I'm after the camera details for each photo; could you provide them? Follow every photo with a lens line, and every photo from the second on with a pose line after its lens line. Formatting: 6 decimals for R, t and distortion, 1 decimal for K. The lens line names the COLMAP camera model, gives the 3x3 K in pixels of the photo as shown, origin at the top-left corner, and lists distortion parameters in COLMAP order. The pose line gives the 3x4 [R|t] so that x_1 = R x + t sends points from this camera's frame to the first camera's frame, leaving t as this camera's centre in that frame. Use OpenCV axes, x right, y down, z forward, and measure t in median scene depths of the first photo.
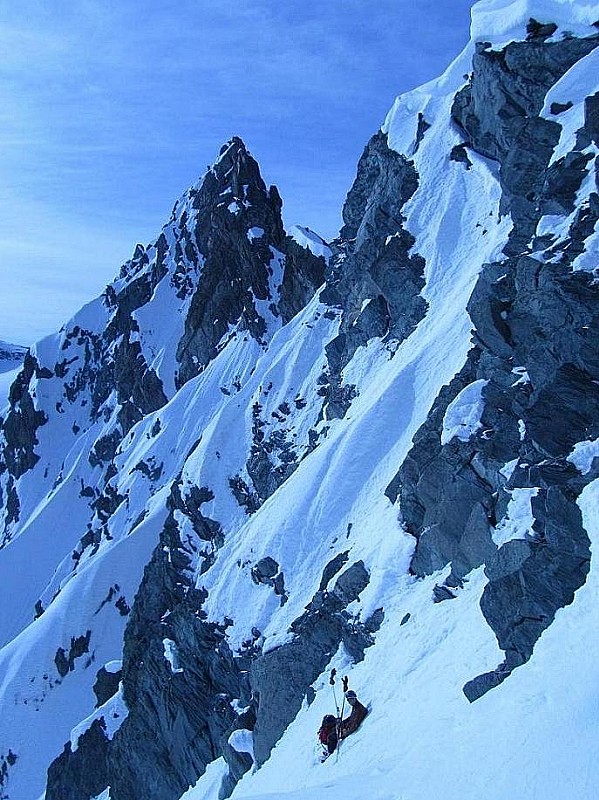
lens RADIAL K [[637.5, 0, 294.5], [0, 637.5, 400.6], [0, 0, 1]] dist [-0.028911, 0.001956]
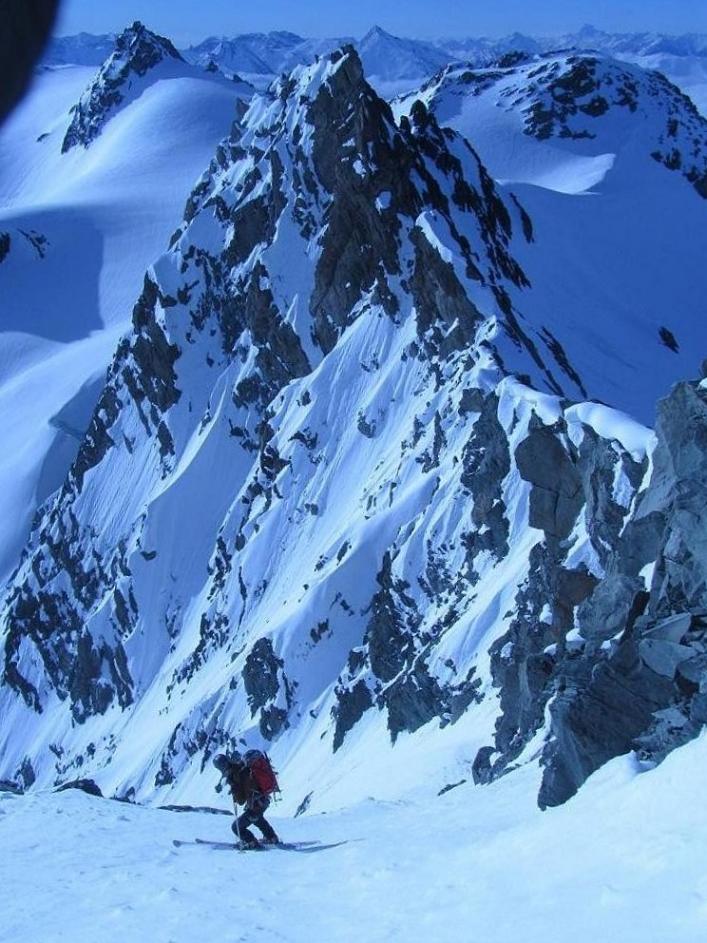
lens RADIAL K [[785.0, 0, 357.0], [0, 785.0, 471.7], [0, 0, 1]] dist [-0.031055, -0.004570]
pose [[0.997556, -0.026435, -0.064673, -0.033369], [0.047251, 0.937123, 0.345785, -0.292194], [0.051466, -0.347996, 0.936082, -0.340952]]
